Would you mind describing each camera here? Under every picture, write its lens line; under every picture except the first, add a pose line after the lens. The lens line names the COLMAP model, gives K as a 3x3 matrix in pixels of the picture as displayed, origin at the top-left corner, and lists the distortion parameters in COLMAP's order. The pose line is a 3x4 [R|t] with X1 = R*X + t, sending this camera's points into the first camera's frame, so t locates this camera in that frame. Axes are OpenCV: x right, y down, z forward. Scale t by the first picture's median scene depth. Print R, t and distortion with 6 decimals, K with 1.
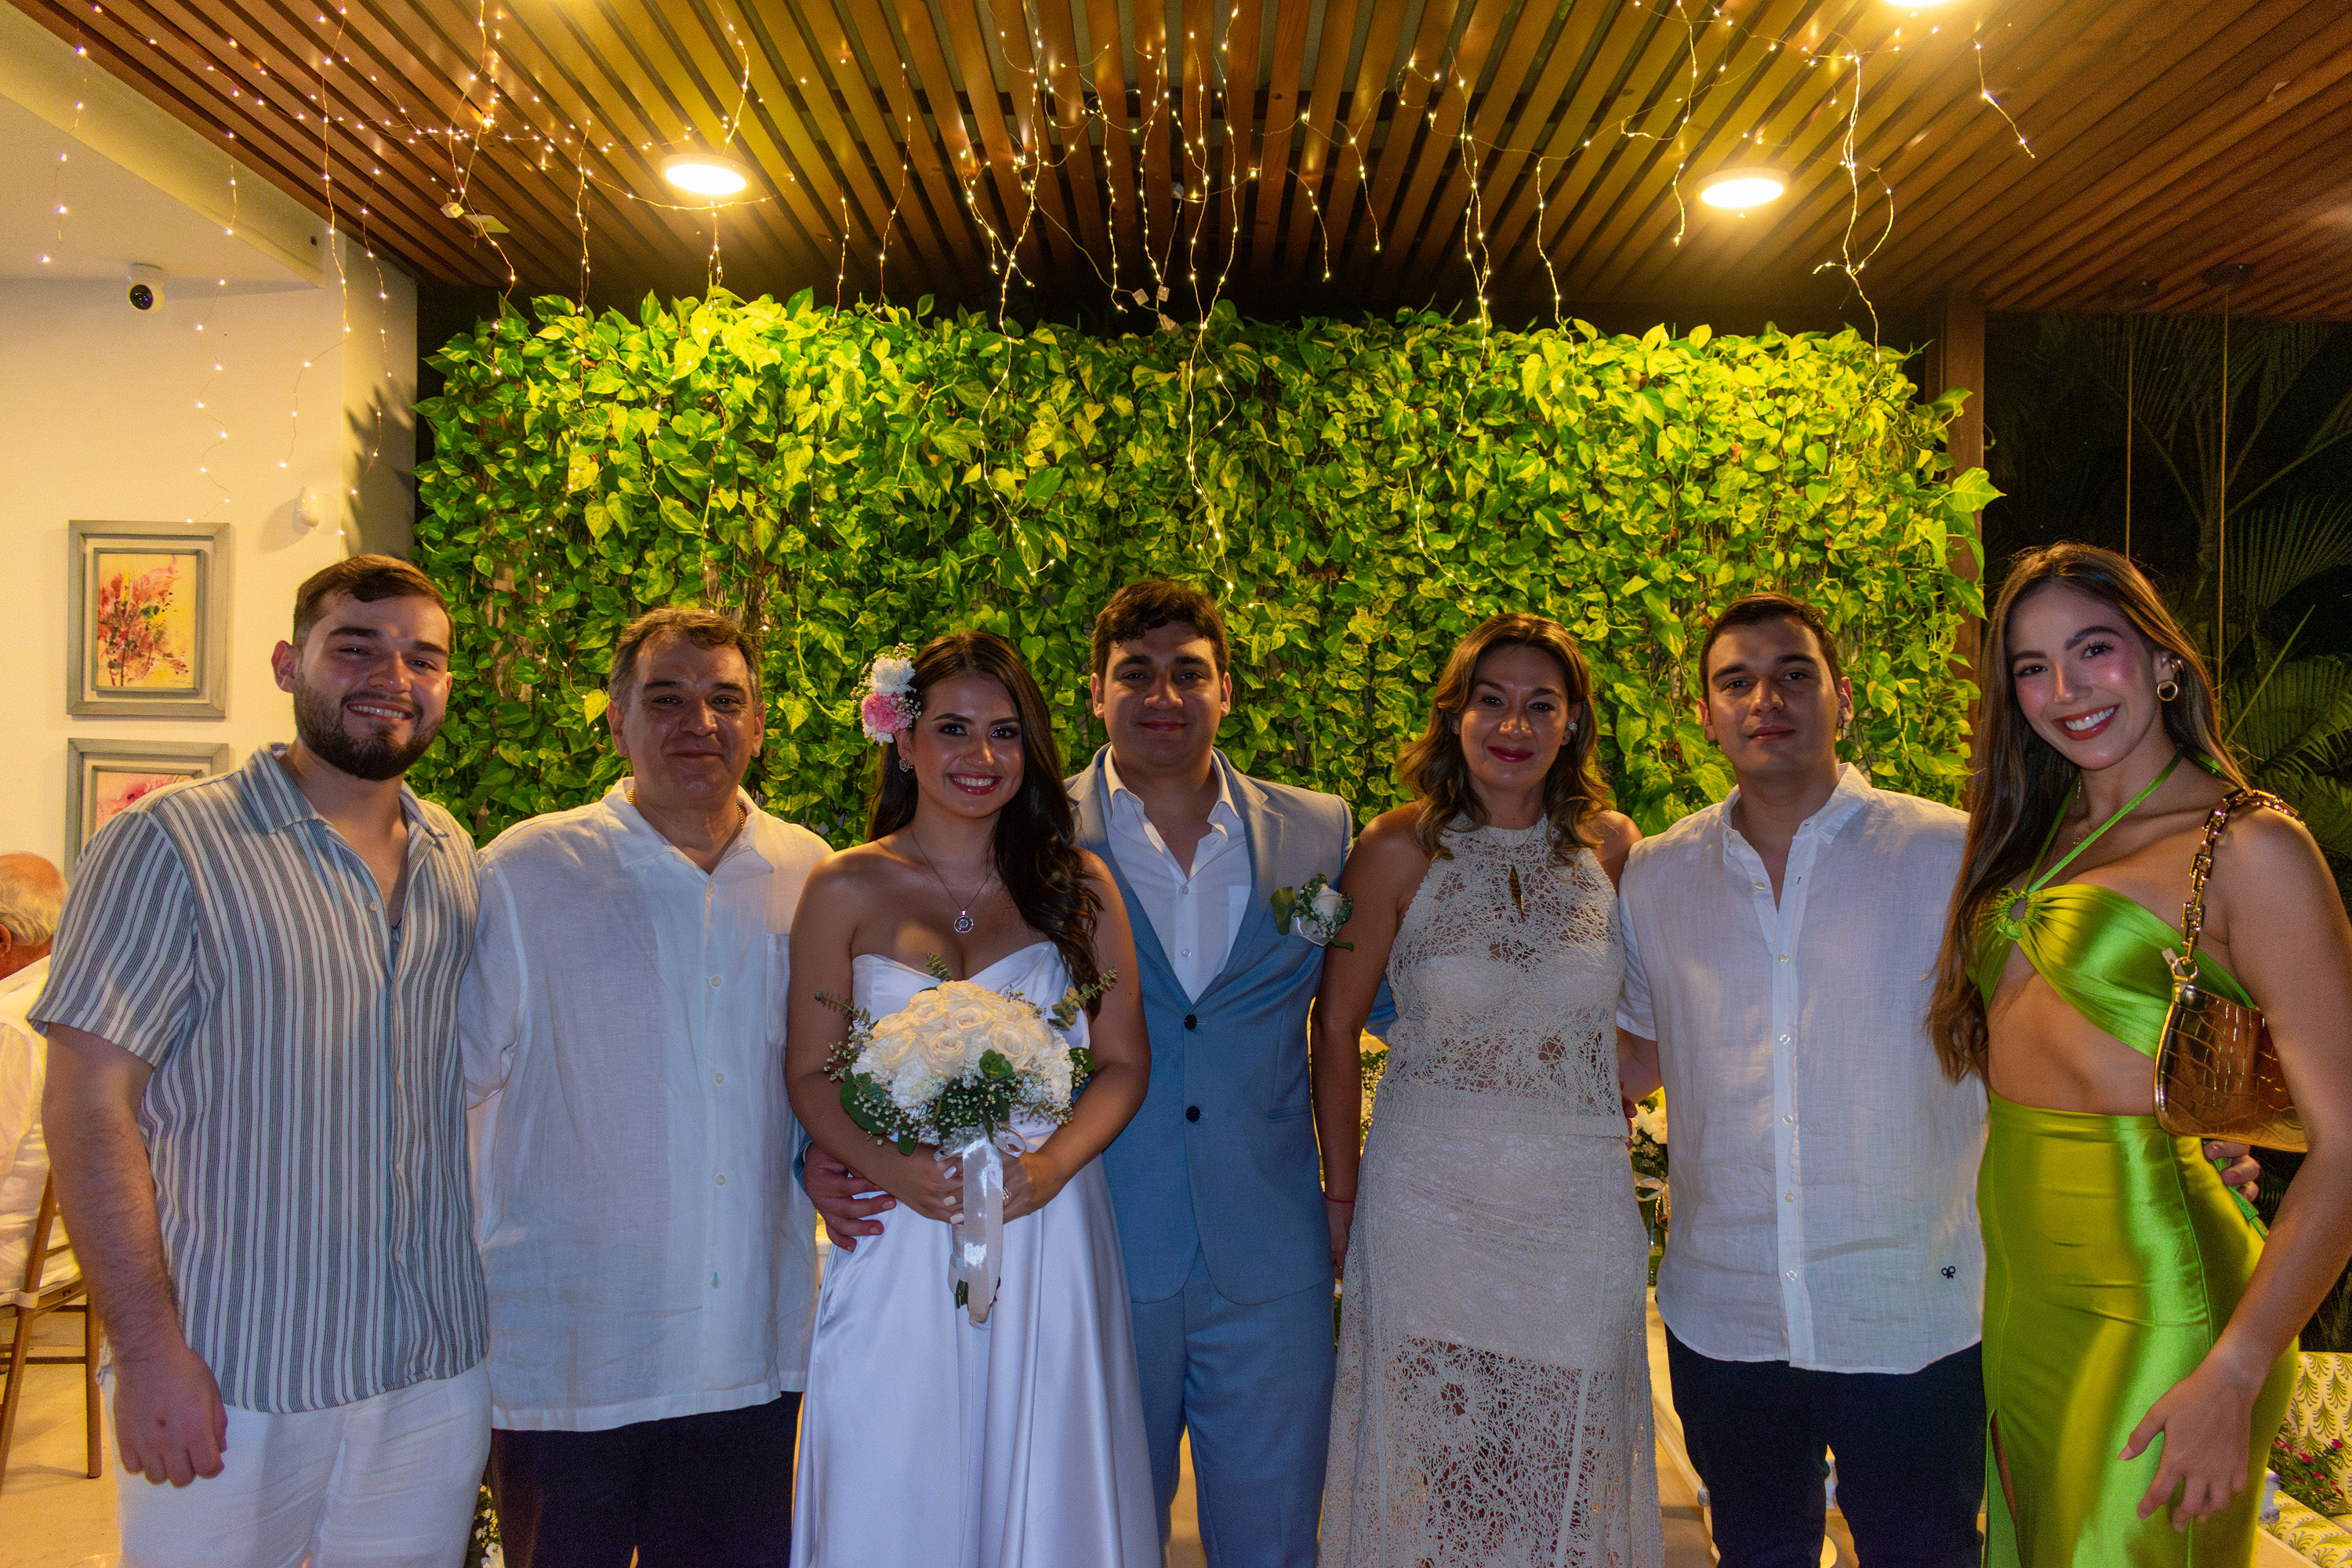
lens RADIAL K [[1868.3, 0, 1169.9], [0, 1868.3, 791.4], [0, 0, 1]] dist [0.007556, -0.005787]
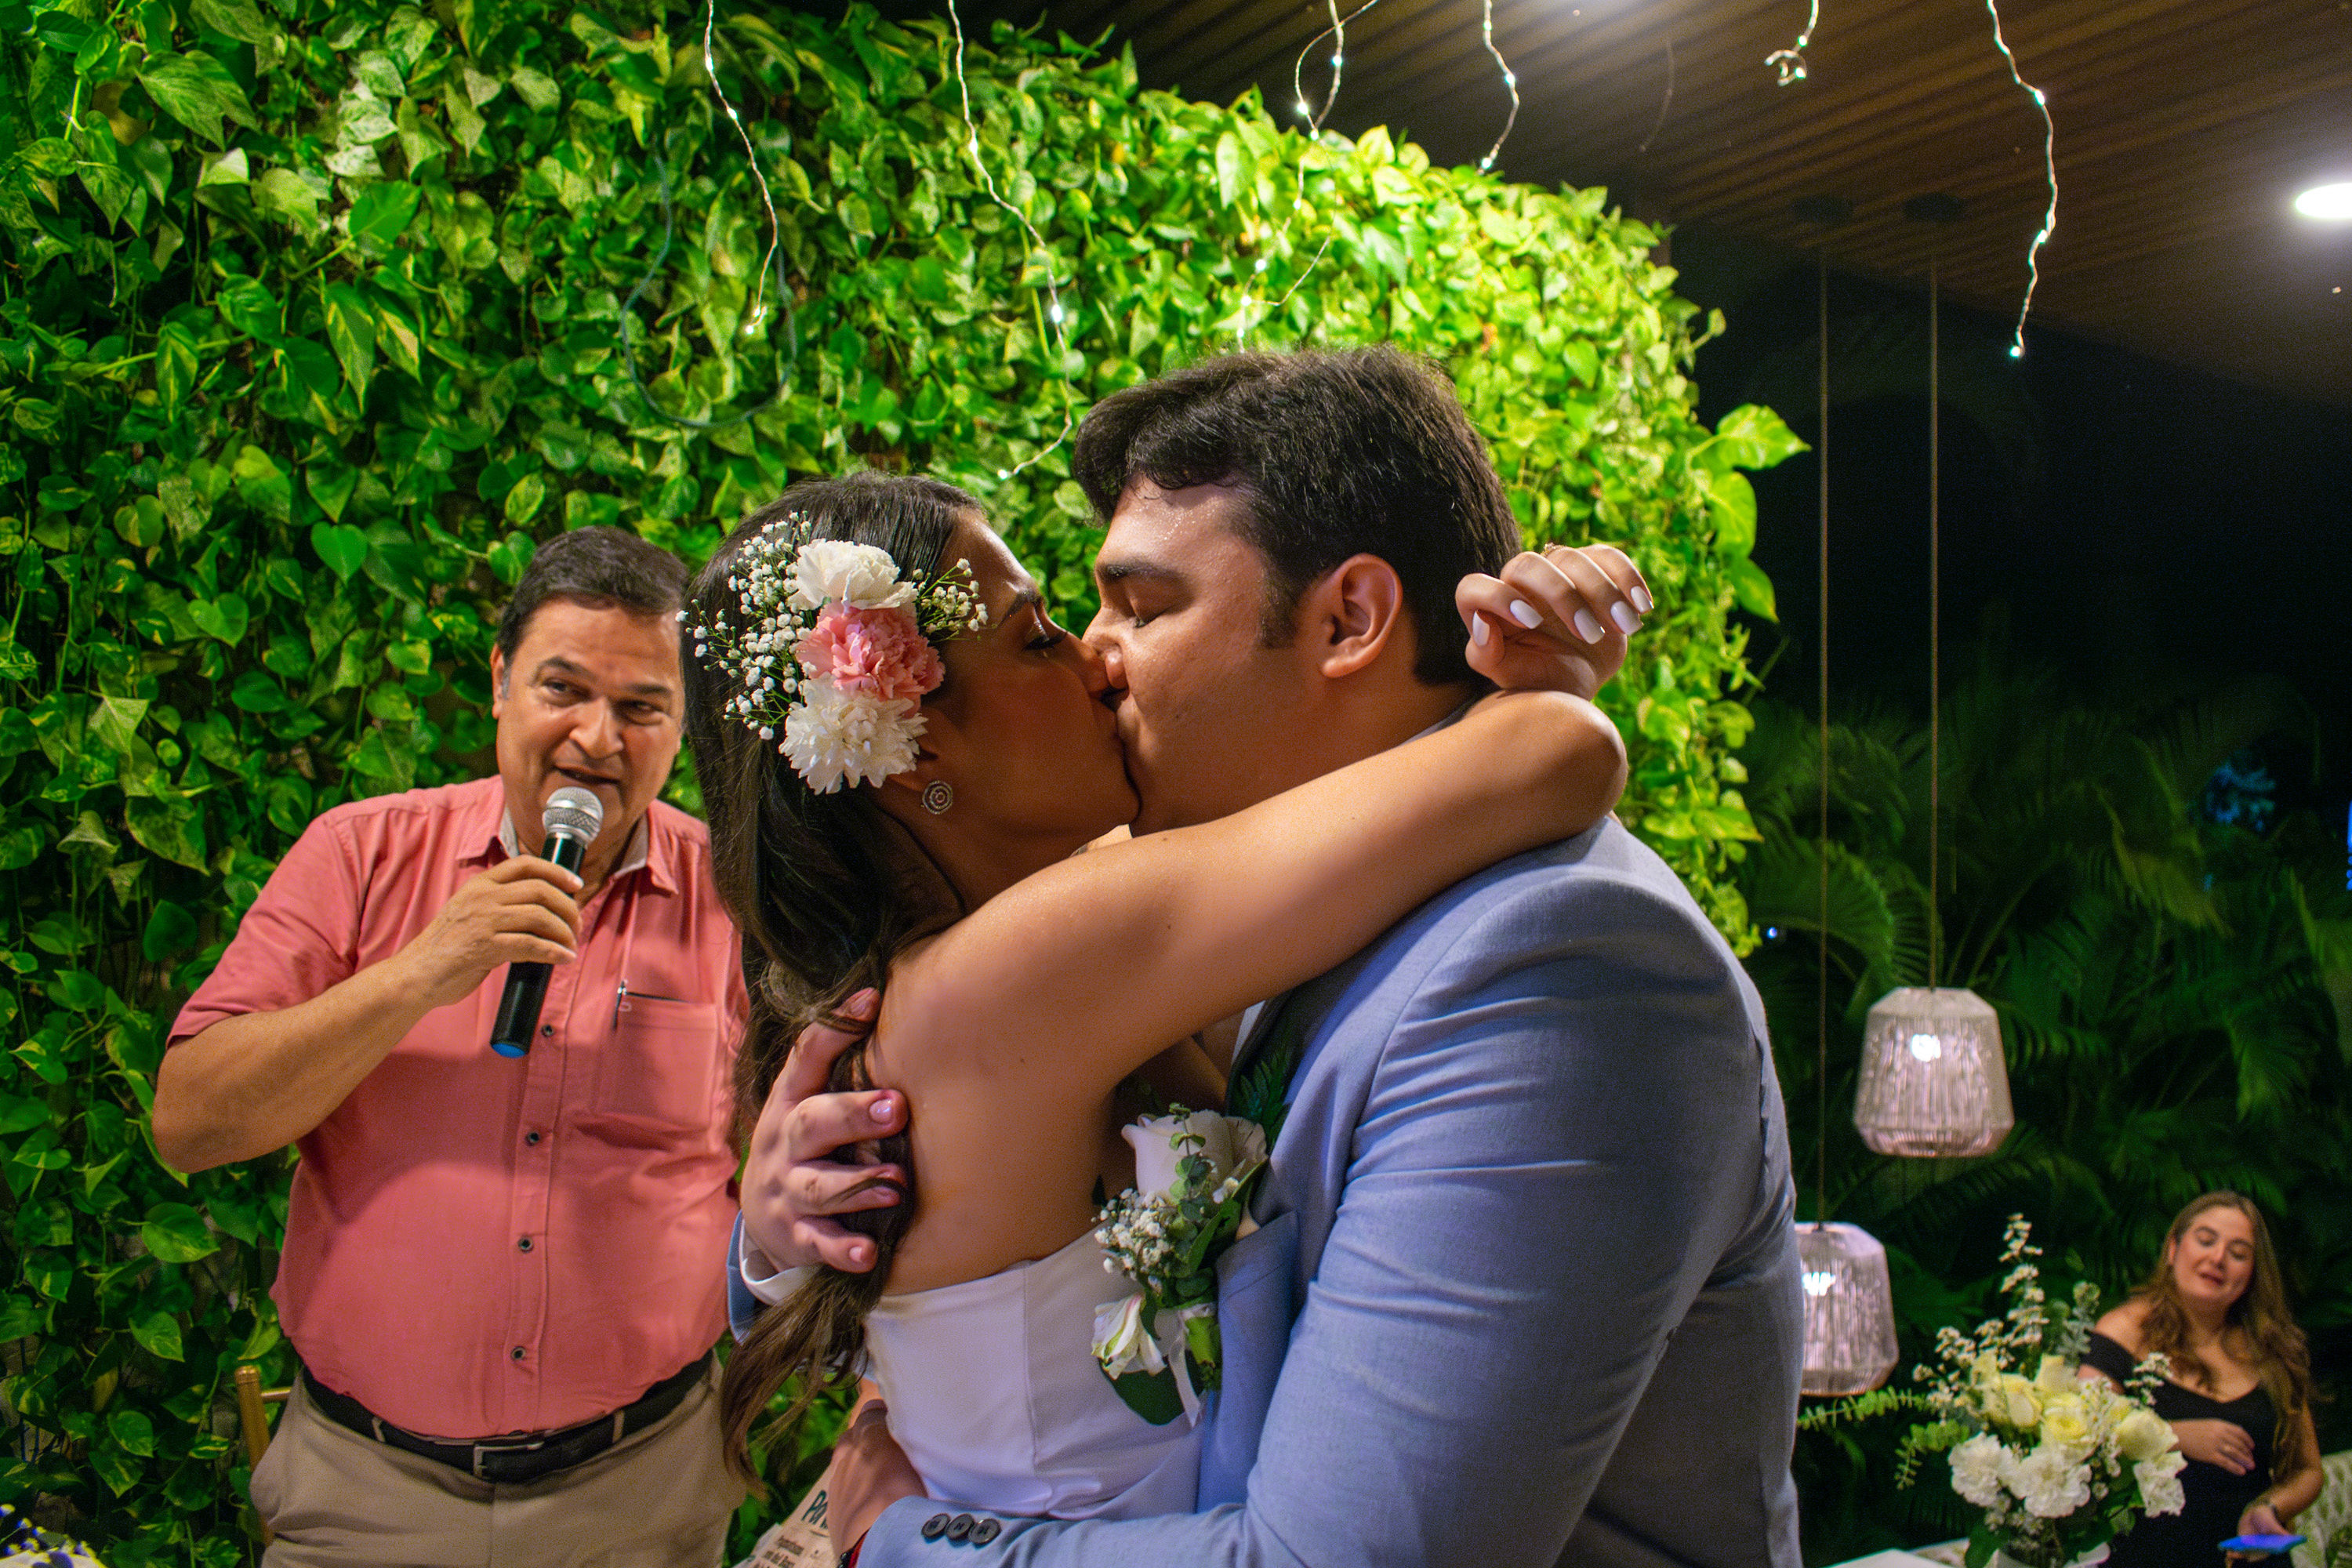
lens RADIAL K [[2270.5, 0, 1329.2], [0, 2270.5, 771.5], [0, 0, 1]] dist [-0.070708, -0.013972]
pose [[0.827697, 0.028801, 0.560436, -0.180360], [-0.008393, 0.999206, -0.038954, 0.000146], [-0.561113, 0.027538, 0.827281, 0.384804]]
